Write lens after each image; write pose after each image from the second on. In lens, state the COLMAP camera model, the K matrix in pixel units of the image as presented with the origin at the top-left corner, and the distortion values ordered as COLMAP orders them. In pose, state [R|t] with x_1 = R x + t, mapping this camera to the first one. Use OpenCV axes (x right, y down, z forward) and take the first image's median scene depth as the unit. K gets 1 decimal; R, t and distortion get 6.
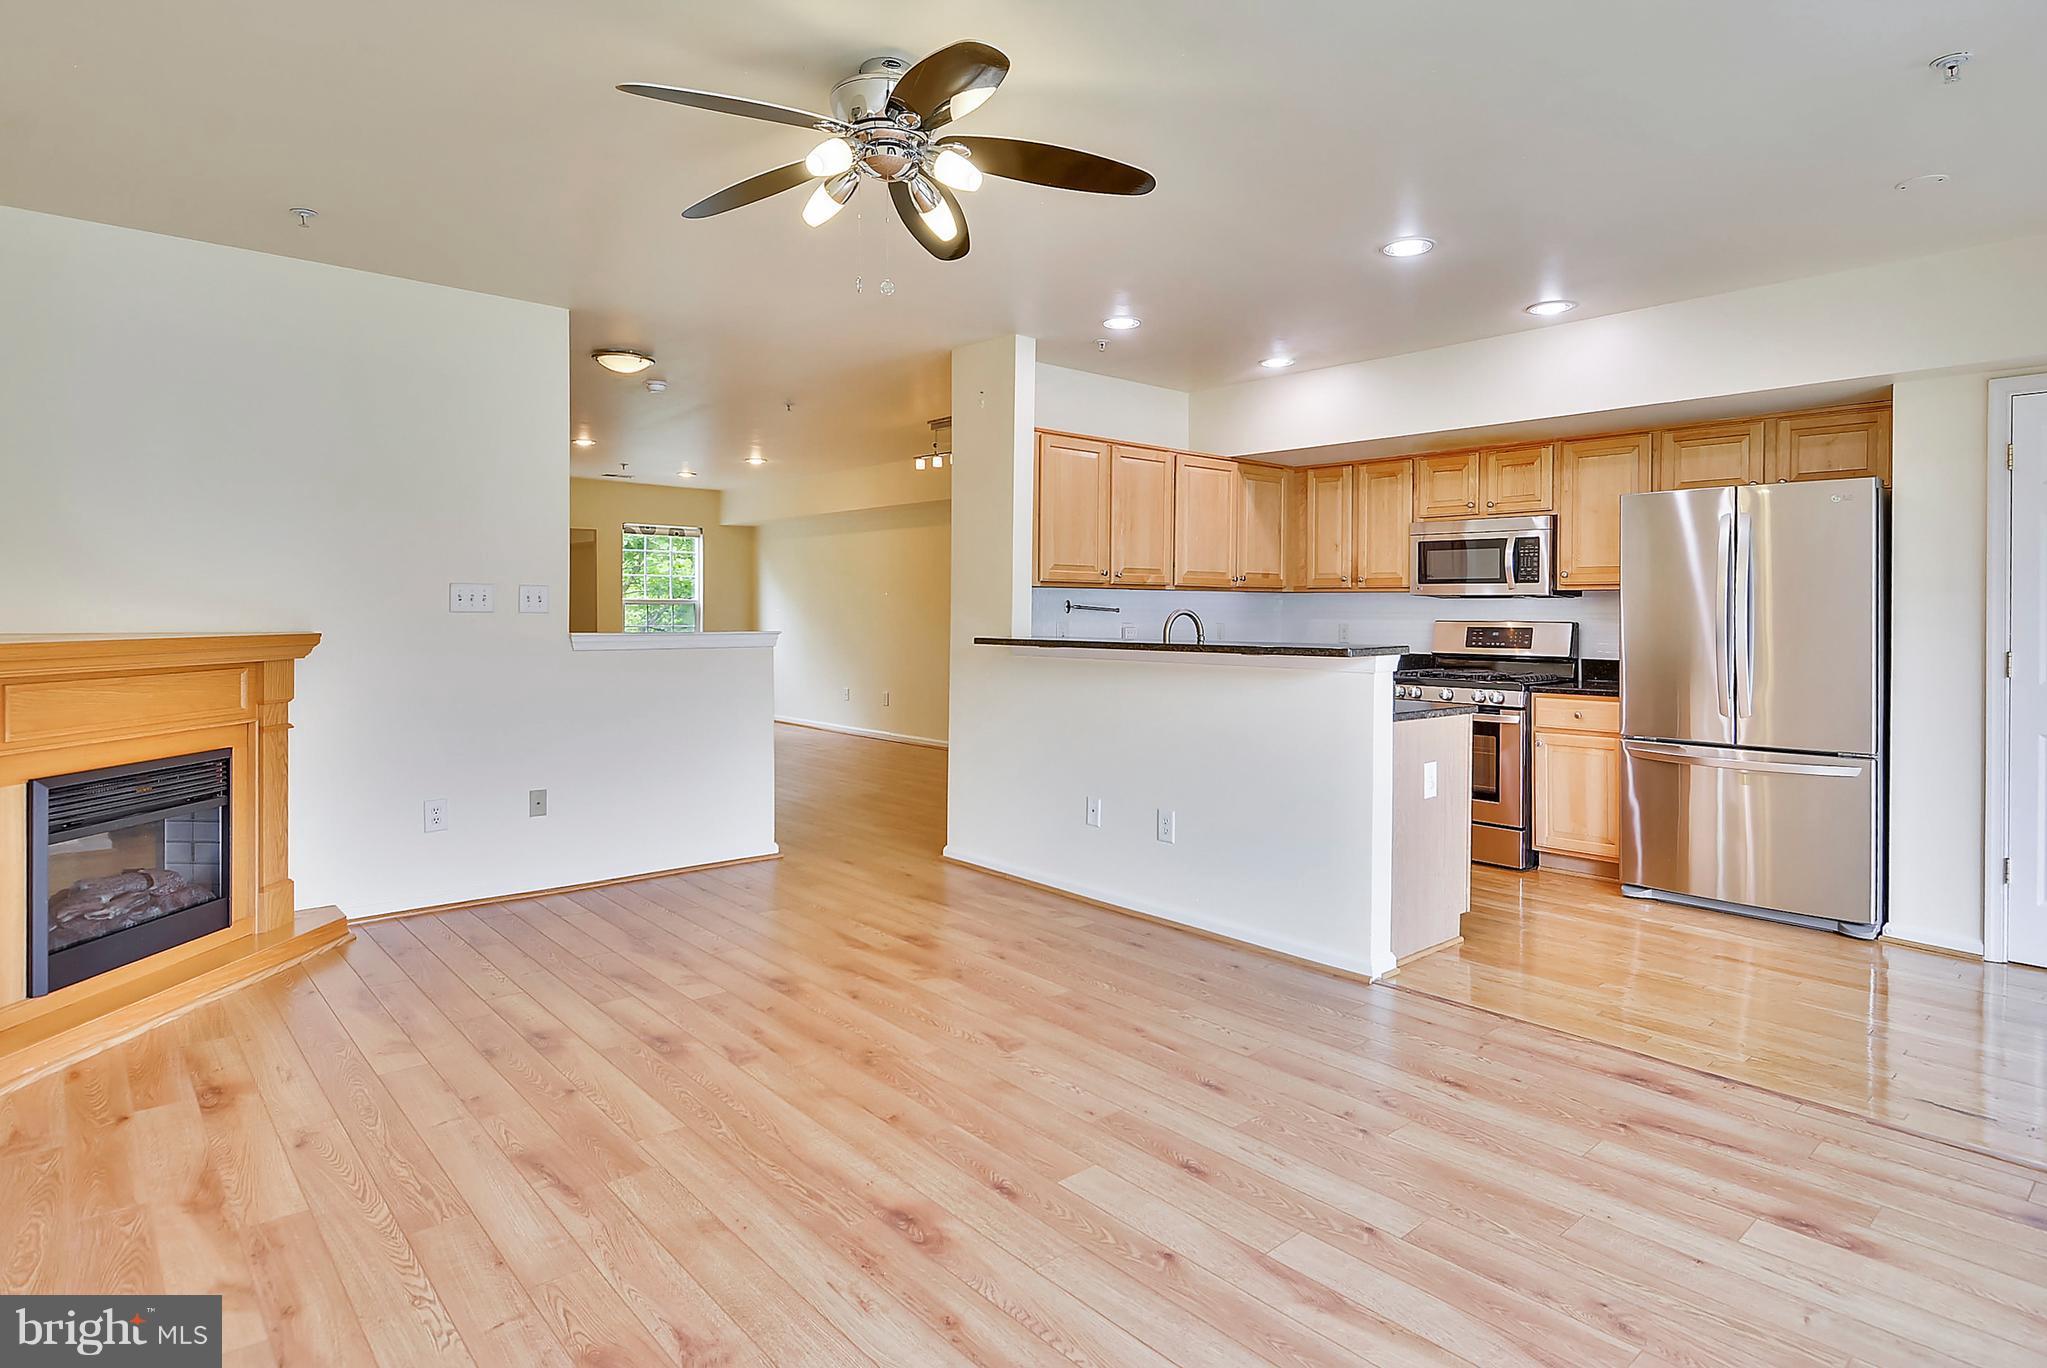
lens RADIAL K [[1098.3, 0, 988.0], [0, 1098.3, 605.5], [0, 0, 1]] dist [0.009983, -0.007570]
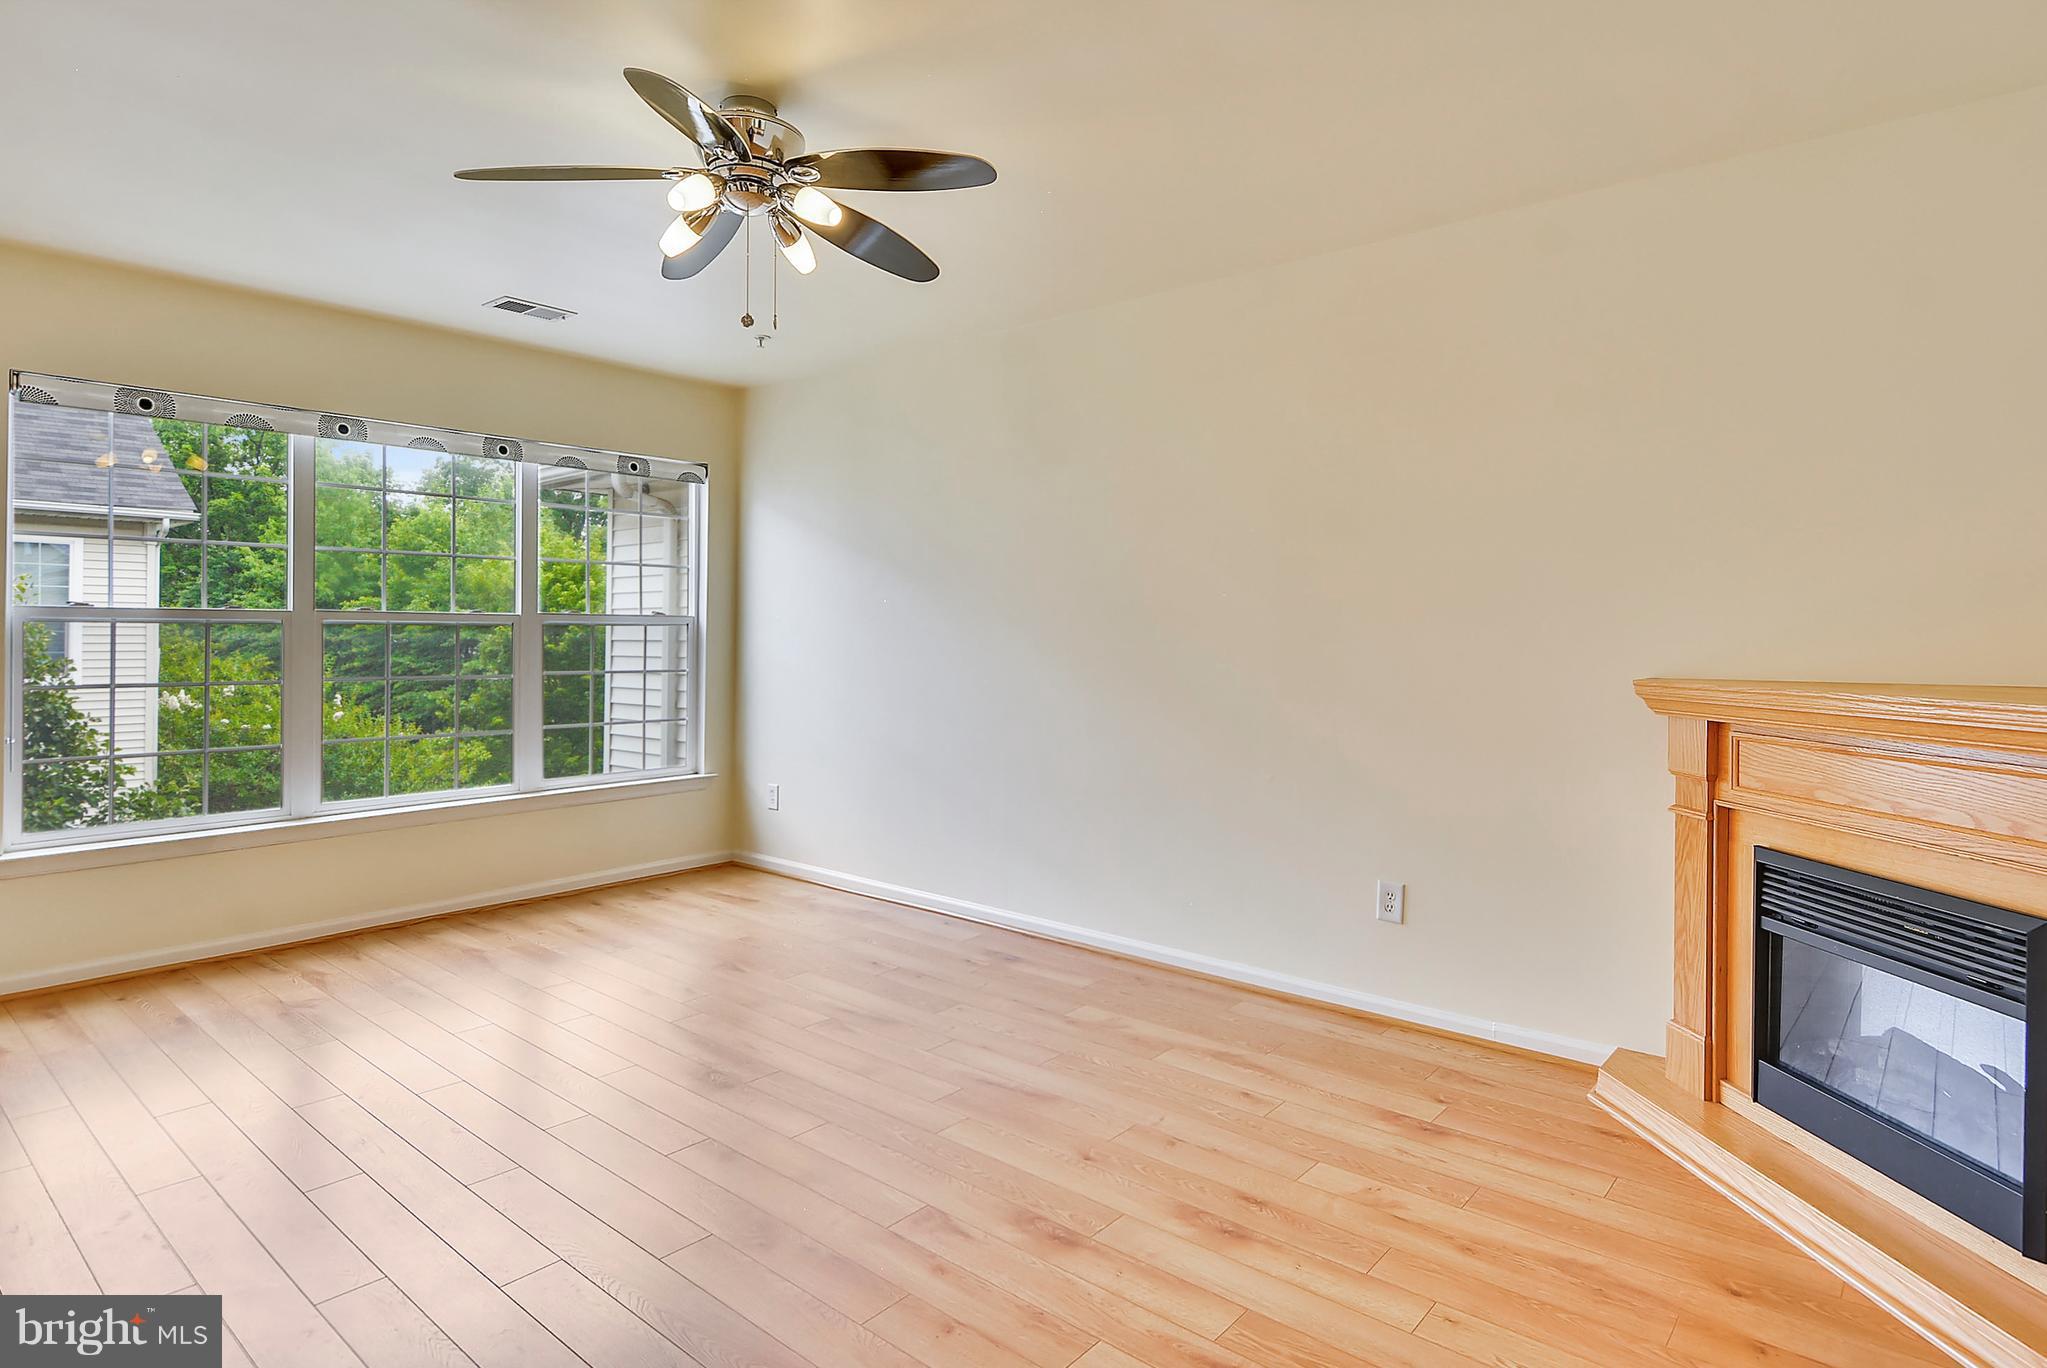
lens RADIAL K [[1098.3, 0, 1011.8], [0, 1098.3, 662.2], [0, 0, 1]] dist [0.009983, -0.007570]
pose [[-0.987435, -0.008100, -0.157818, -0.119953], [-0.011144, 0.999768, 0.018409, 0.003358], [0.157633, 0.019937, -0.987297, 1.382433]]
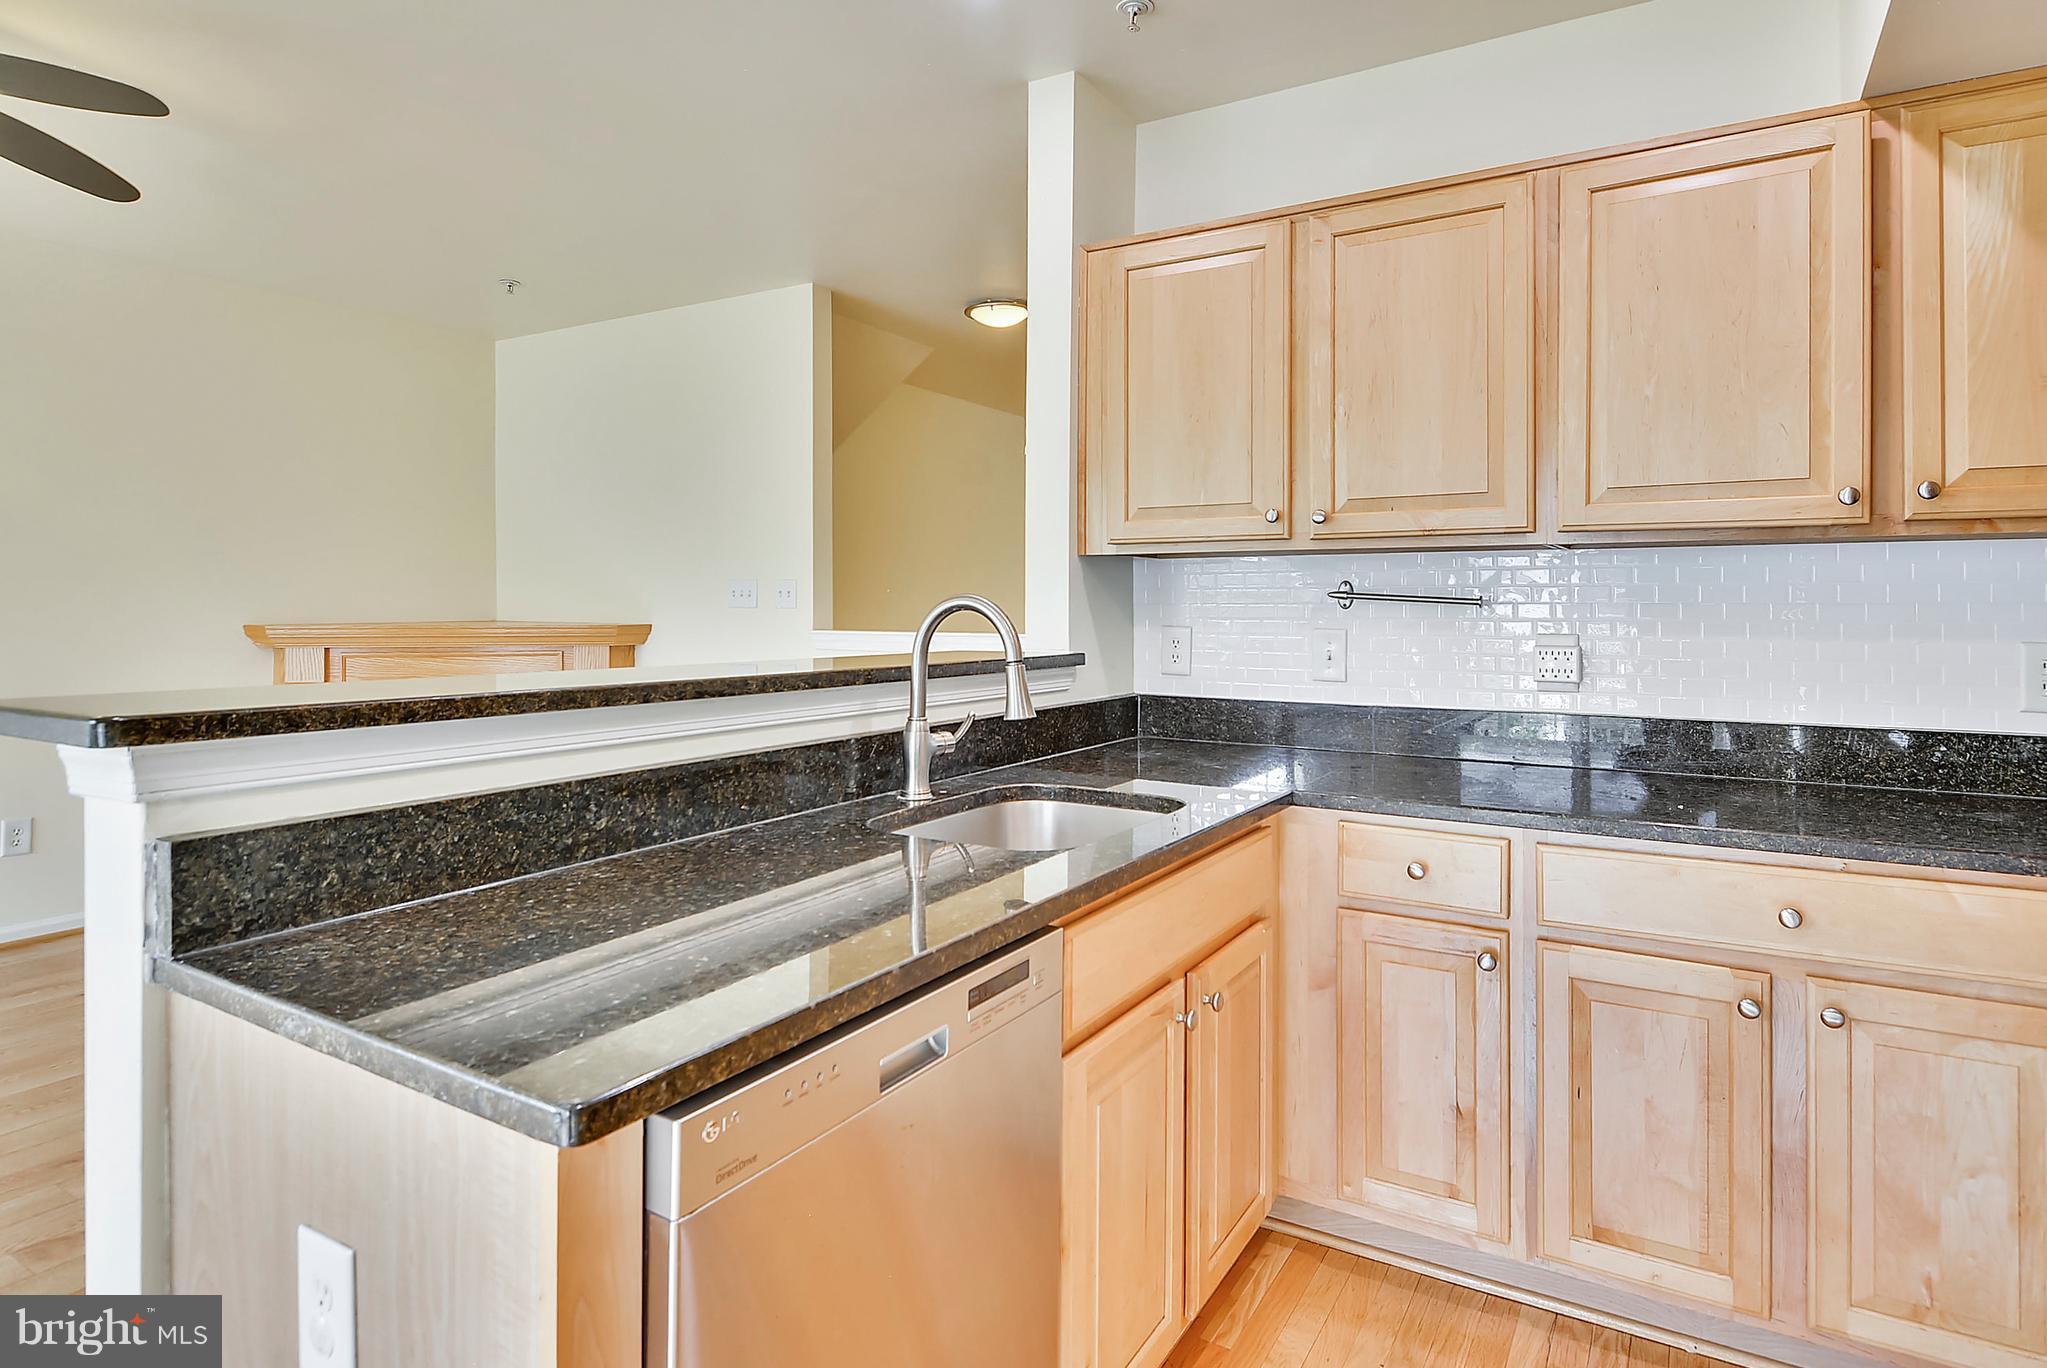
lens RADIAL K [[1098.3, 0, 1052.3], [0, 1098.3, 600.6], [0, 0, 1]] dist [0.009983, -0.007570]
pose [[0.334926, -0.008916, -0.942202, 0.696441], [0.001050, 0.999958, -0.009089, 0.011474], [0.942244, 0.002055, 0.334922, 1.094444]]
